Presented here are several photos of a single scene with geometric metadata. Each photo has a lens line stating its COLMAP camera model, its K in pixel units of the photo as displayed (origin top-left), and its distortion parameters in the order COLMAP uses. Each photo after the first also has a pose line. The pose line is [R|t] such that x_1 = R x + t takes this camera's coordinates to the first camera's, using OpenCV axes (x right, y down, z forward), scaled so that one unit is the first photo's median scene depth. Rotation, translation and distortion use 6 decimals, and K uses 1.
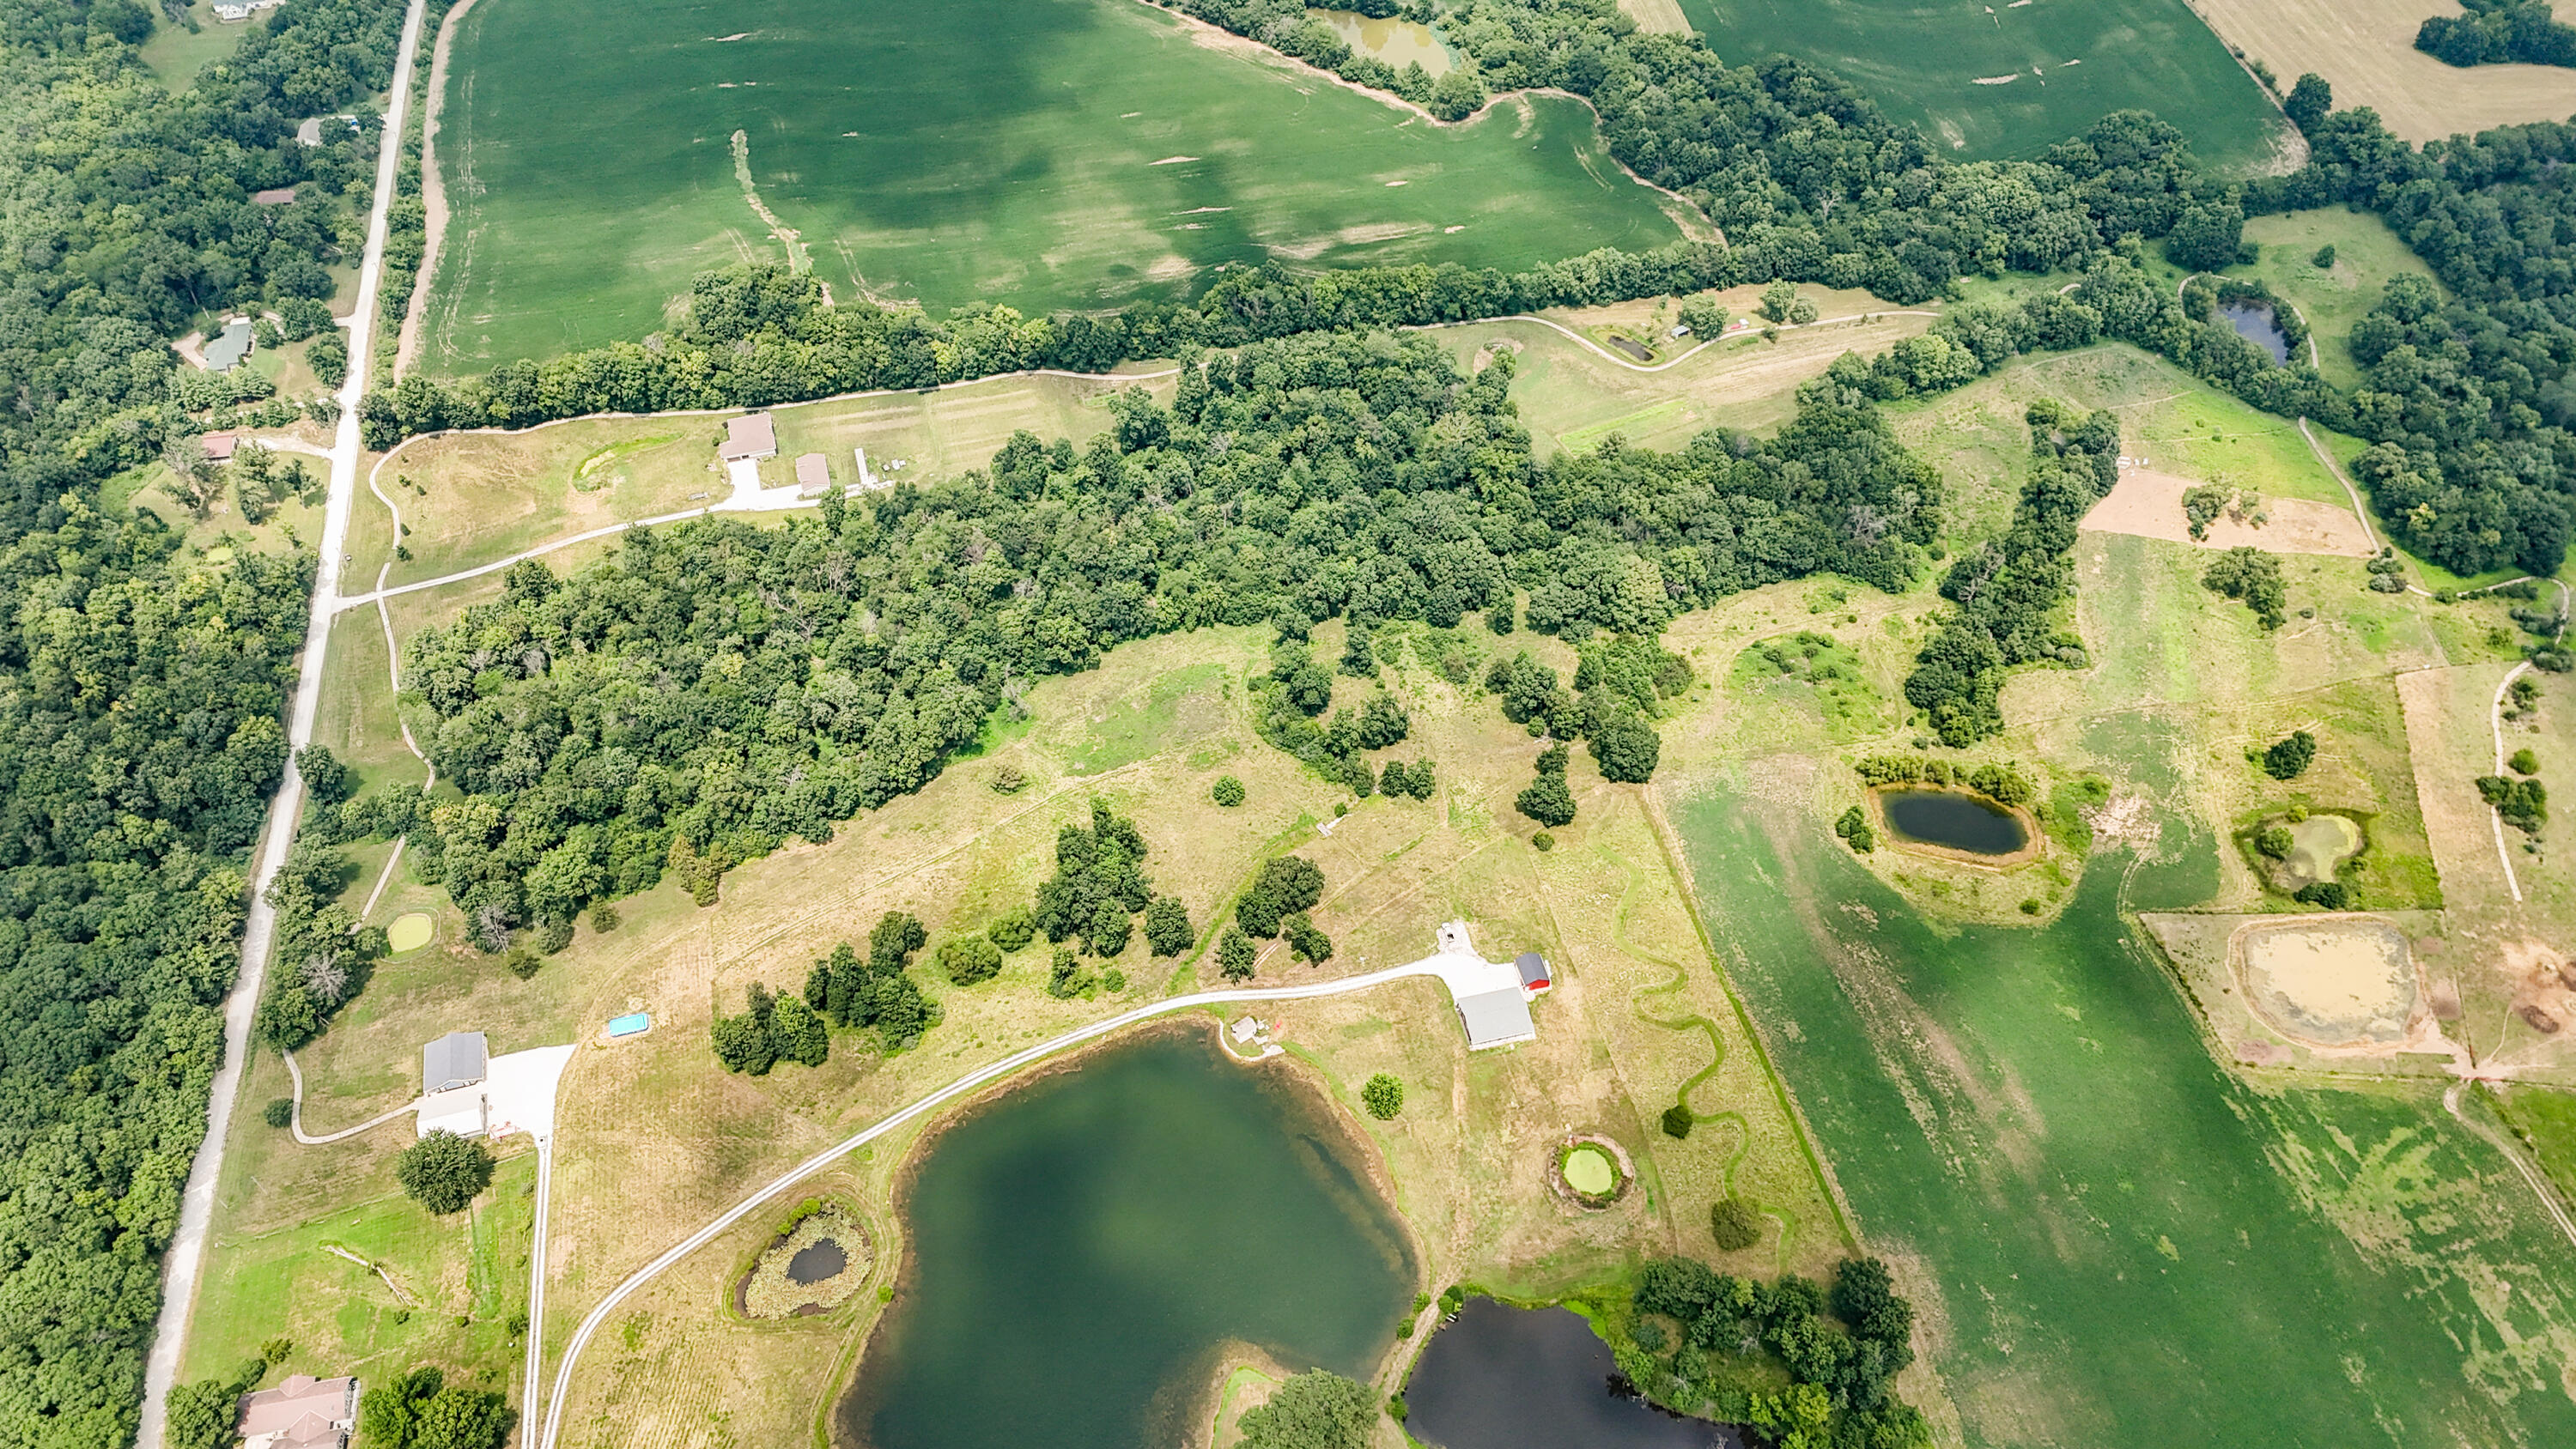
lens RADIAL K [[1897.0, 0, 1288.0], [0, 1897.0, 724.5], [0, 0, 1]] dist [0.071854, -0.067677]
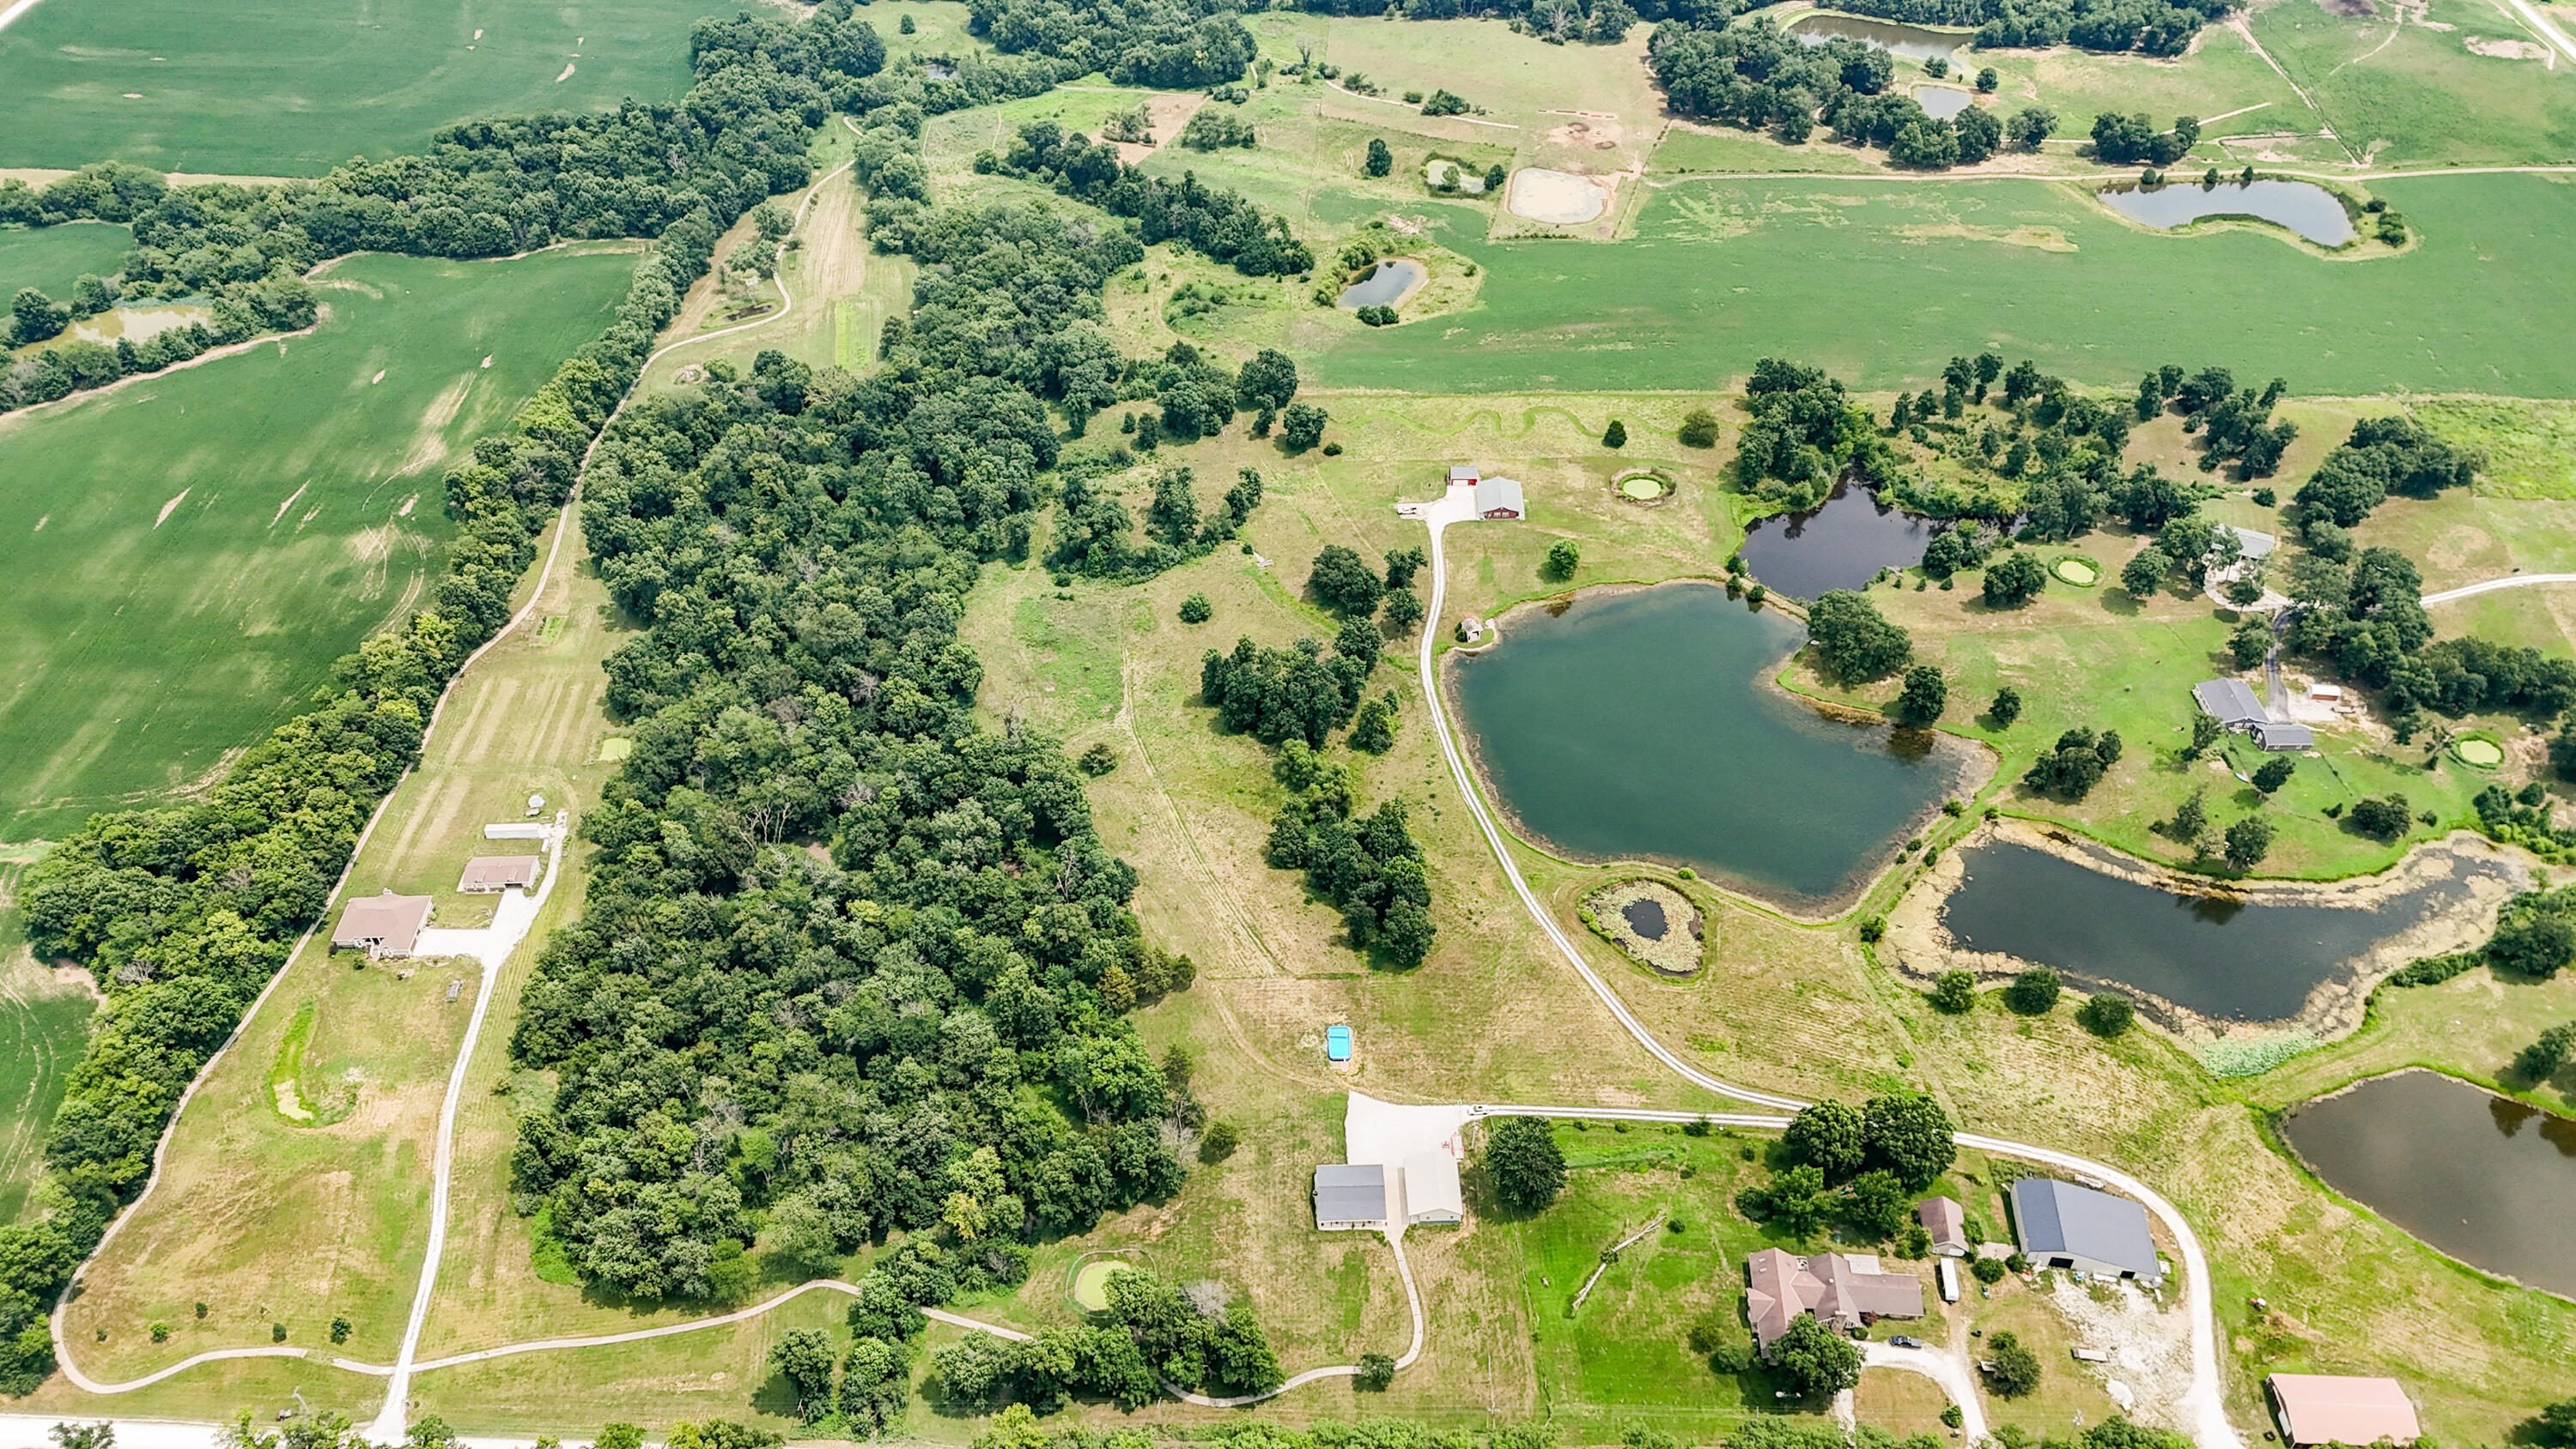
lens RADIAL K [[1897.0, 0, 1288.0], [0, 1897.0, 724.5], [0, 0, 1]] dist [0.071854, -0.067677]
pose [[0.245761, -0.637613, 0.730104, -0.782877], [0.729910, 0.617350, 0.293447, -0.184871], [-0.637835, 0.460792, 0.617120, 0.345804]]
